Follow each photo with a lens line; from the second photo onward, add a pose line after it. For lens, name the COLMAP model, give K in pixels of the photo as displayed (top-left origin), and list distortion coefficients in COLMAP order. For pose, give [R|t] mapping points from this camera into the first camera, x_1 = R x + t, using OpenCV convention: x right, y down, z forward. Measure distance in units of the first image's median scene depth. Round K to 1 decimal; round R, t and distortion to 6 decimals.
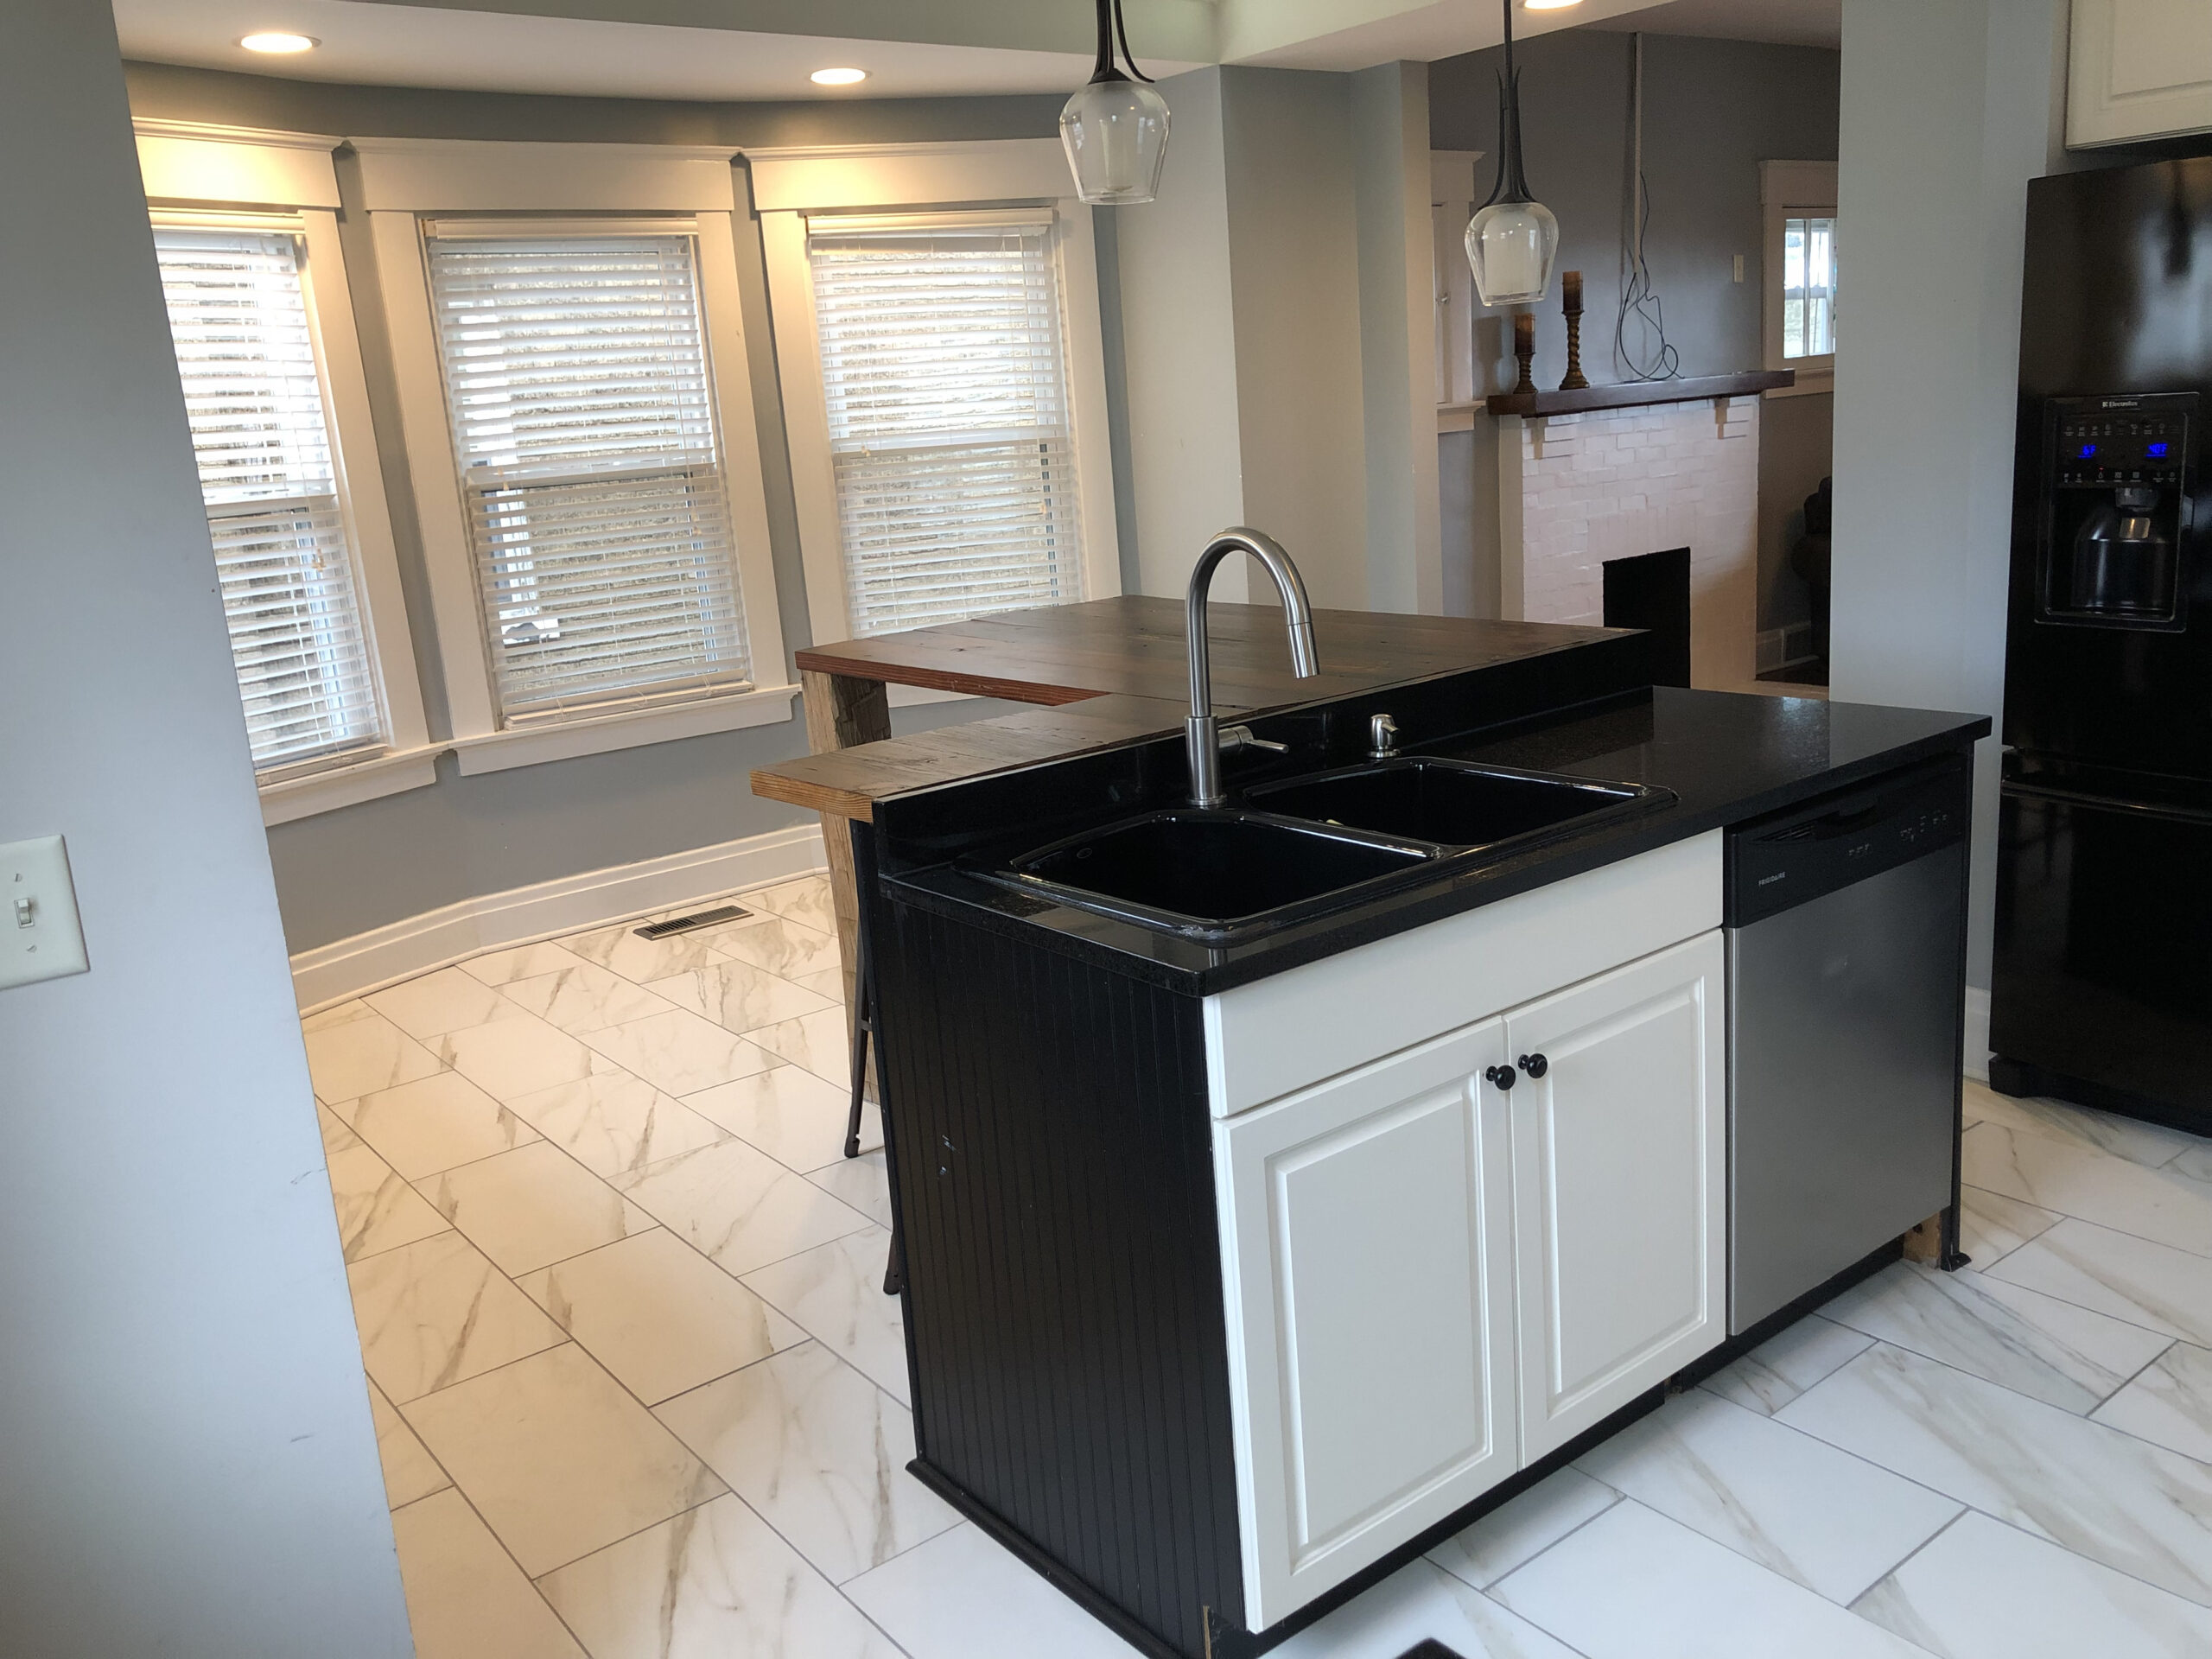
lens RADIAL K [[1819.5, 0, 1111.1], [0, 1819.5, 797.6], [0, 0, 1]] dist [-0.007284, 0.041373]
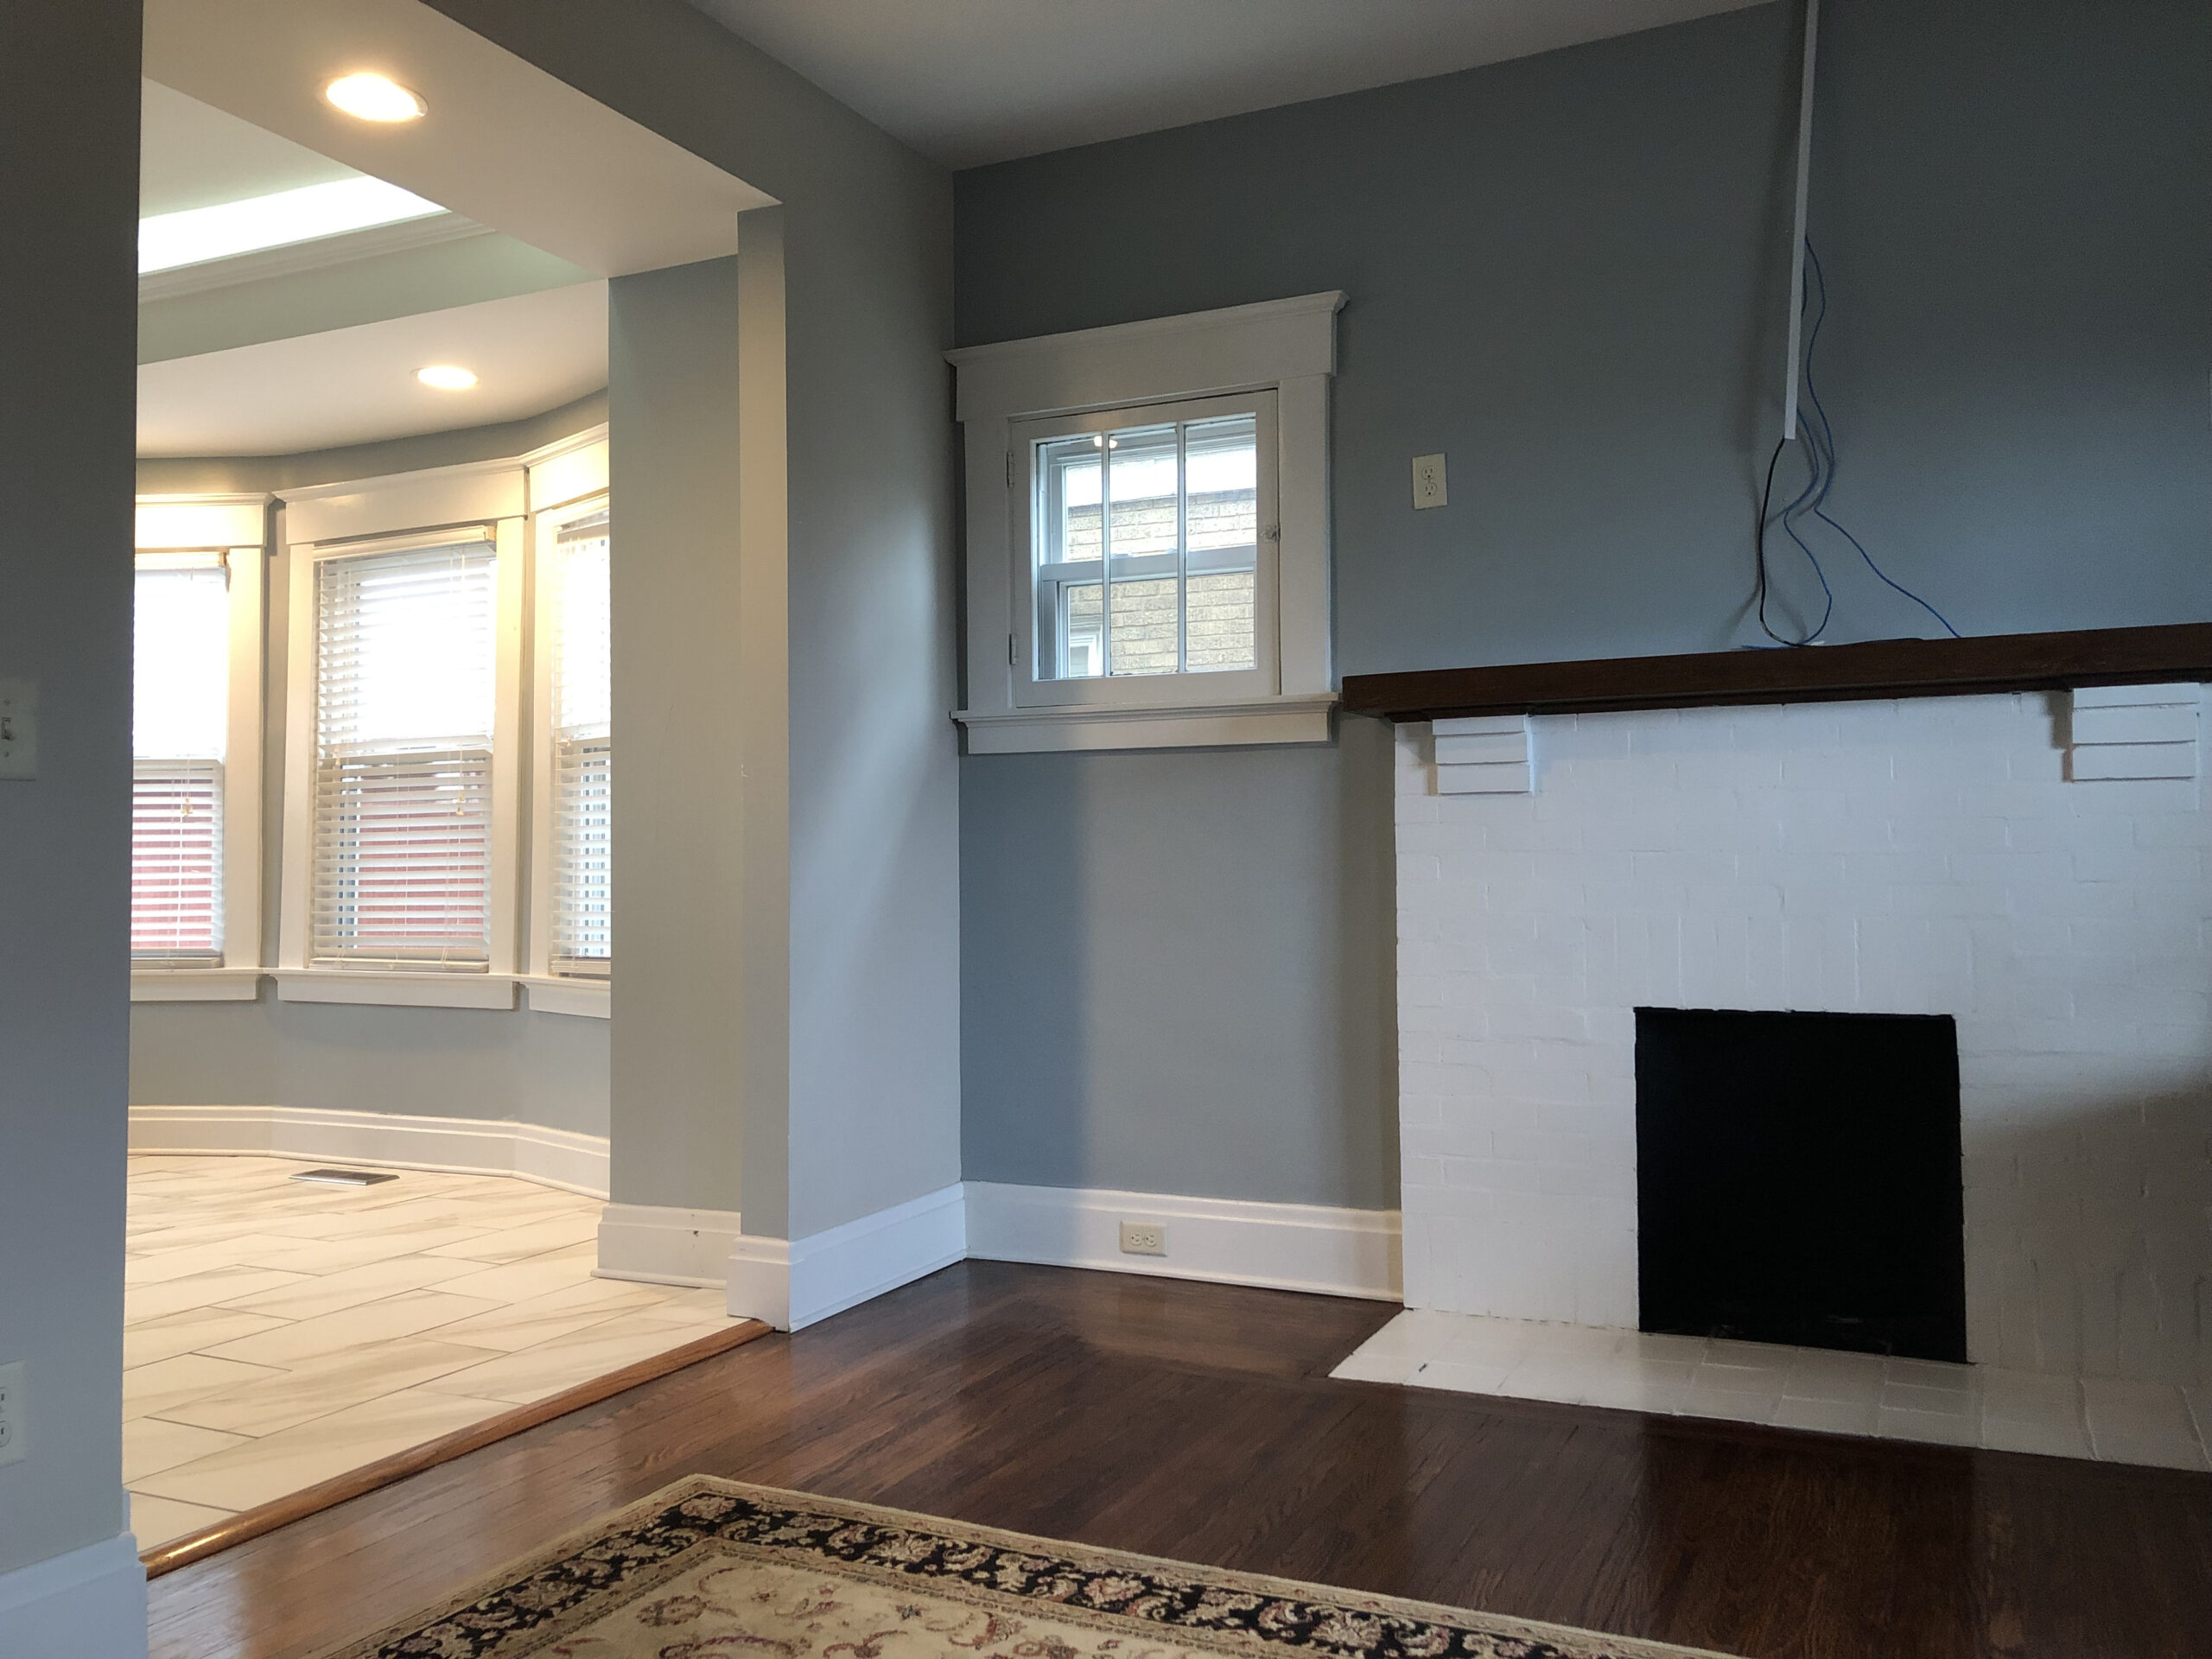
lens RADIAL K [[1798.1, 0, 1103.3], [0, 1798.1, 798.9], [0, 0, 1]] dist [0.067184, -0.080208]
pose [[0.443898, 0.029717, -0.895585, 0.943402], [-0.219222, 0.972681, -0.076382, -0.166691], [0.868848, 0.230238, 0.438285, 0.927059]]
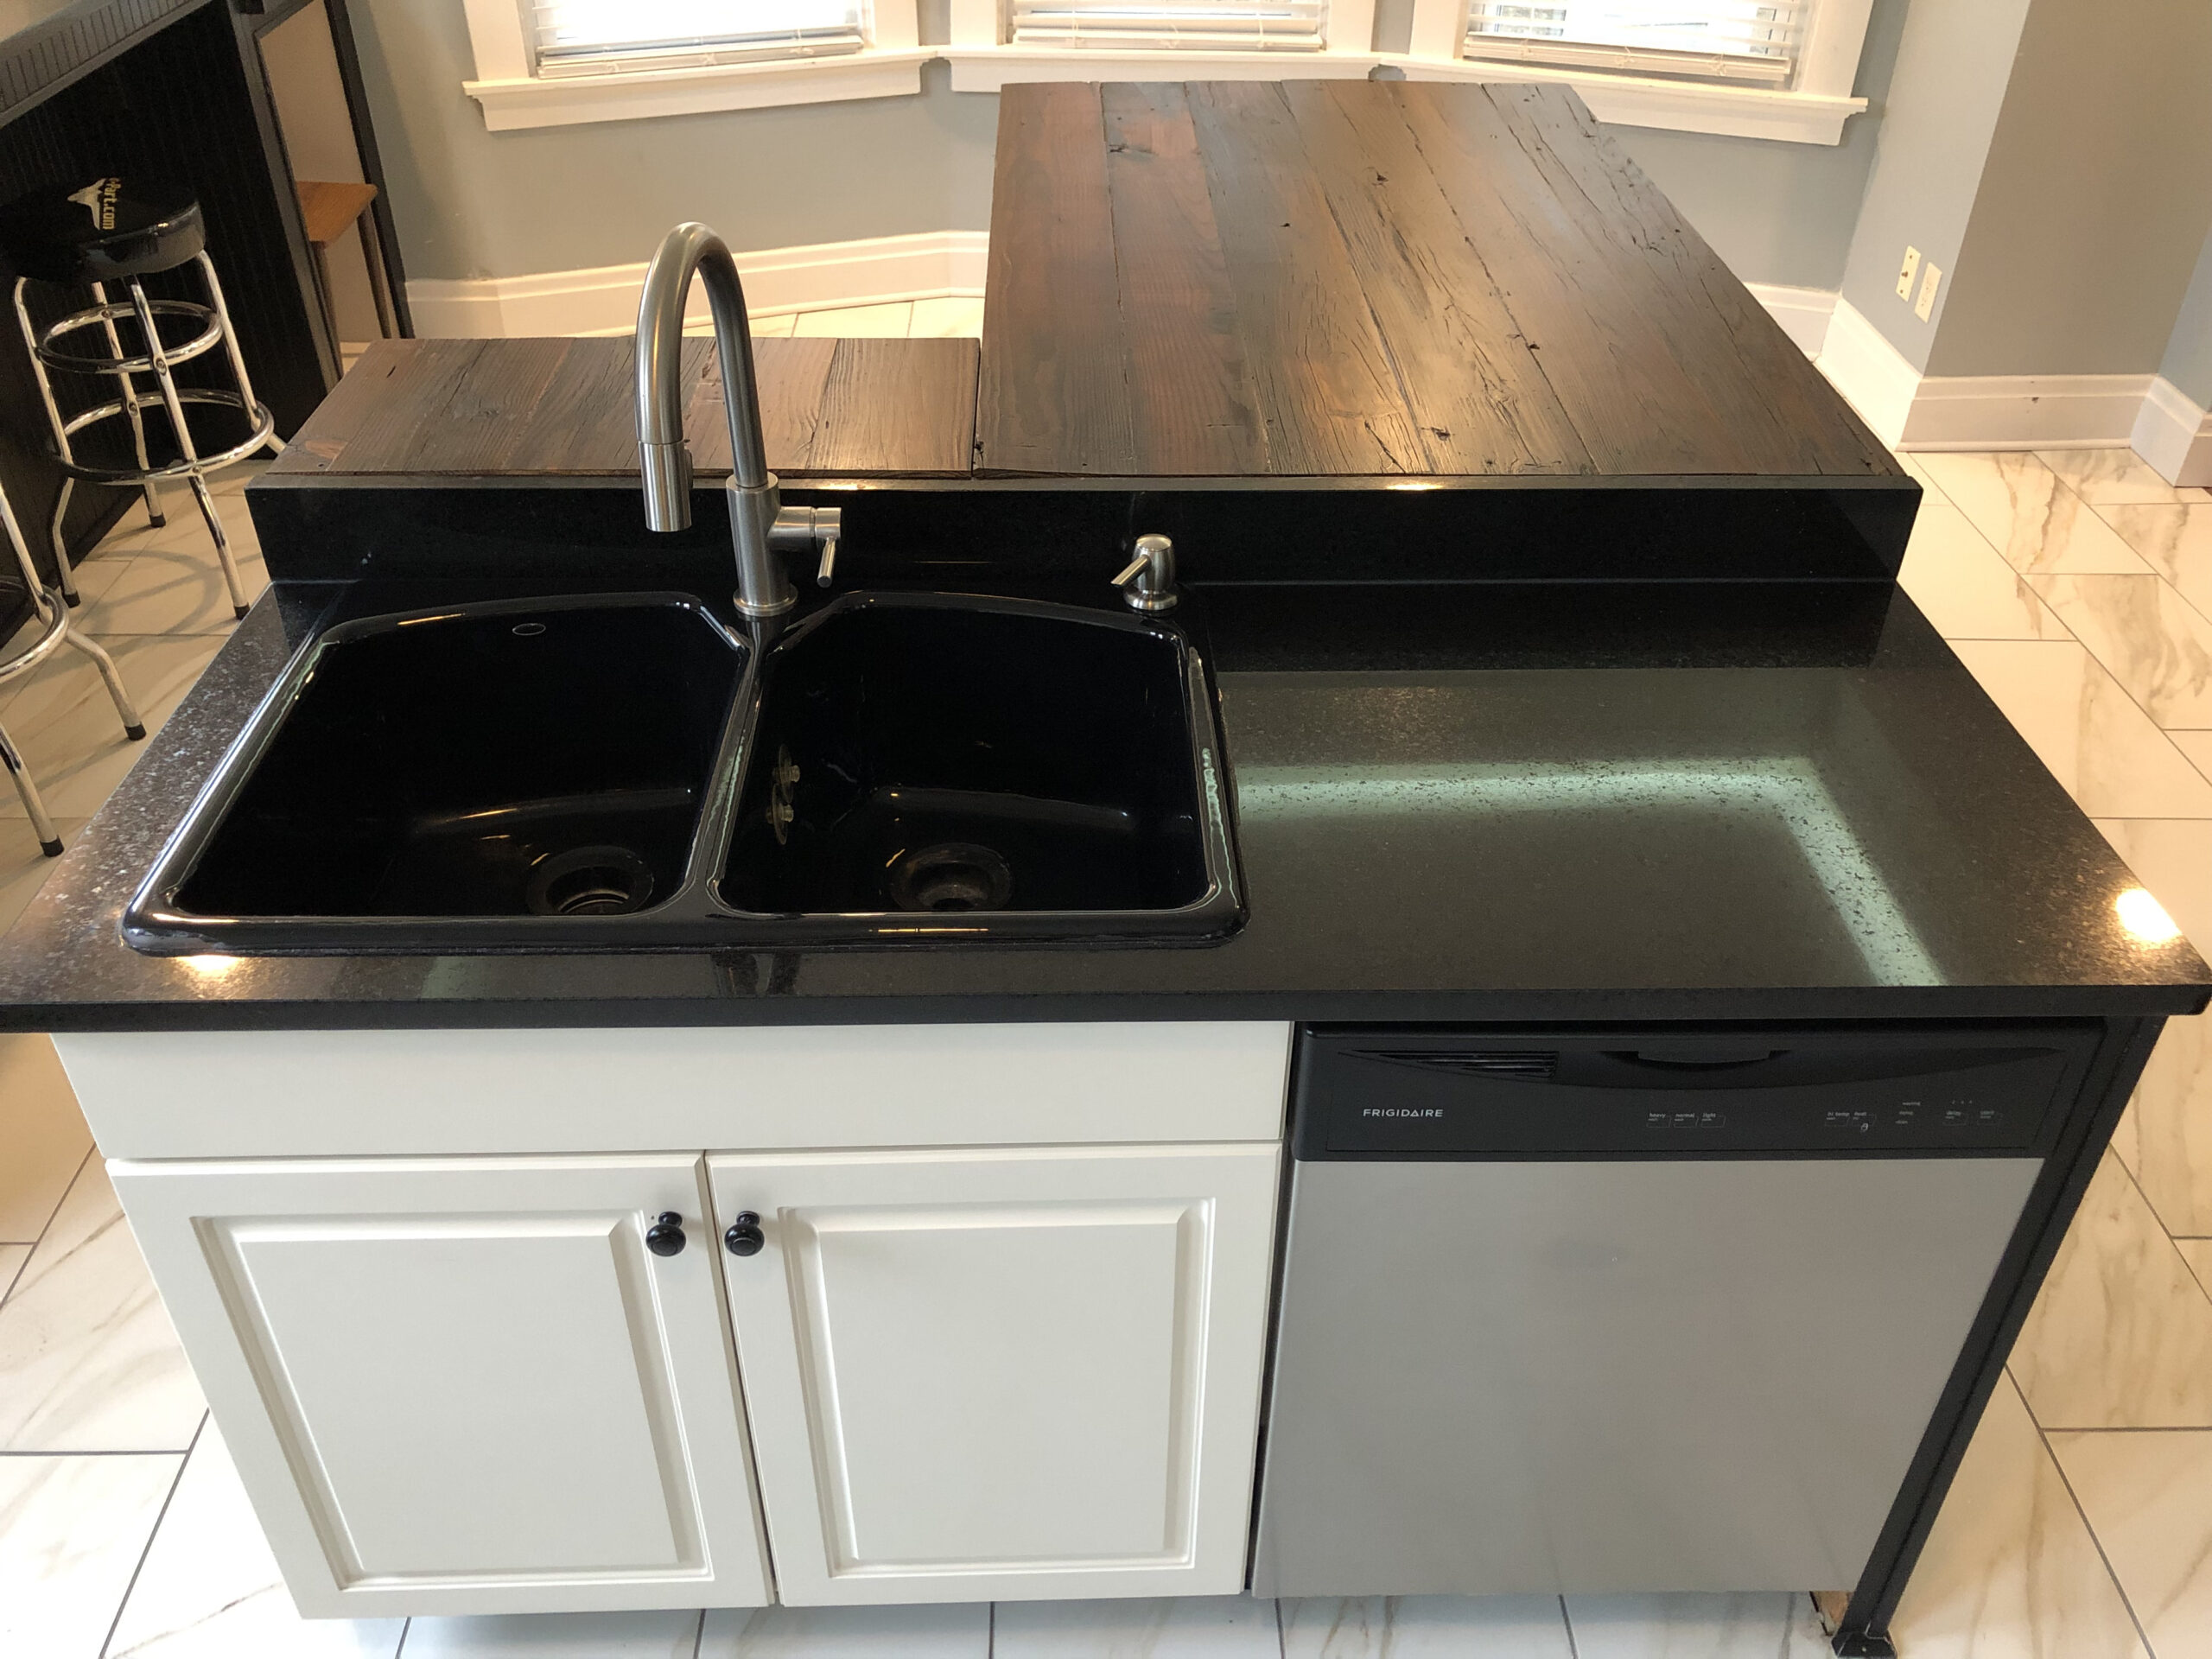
lens RADIAL K [[1819.5, 0, 1111.1], [0, 1819.5, 797.6], [0, 0, 1]] dist [-0.007284, 0.041373]
pose [[0.804634, 0.408052, -0.431344, 0.231956], [-0.199866, 0.870186, 0.450366, -0.128213], [0.559122, -0.276169, 0.781737, 0.255336]]
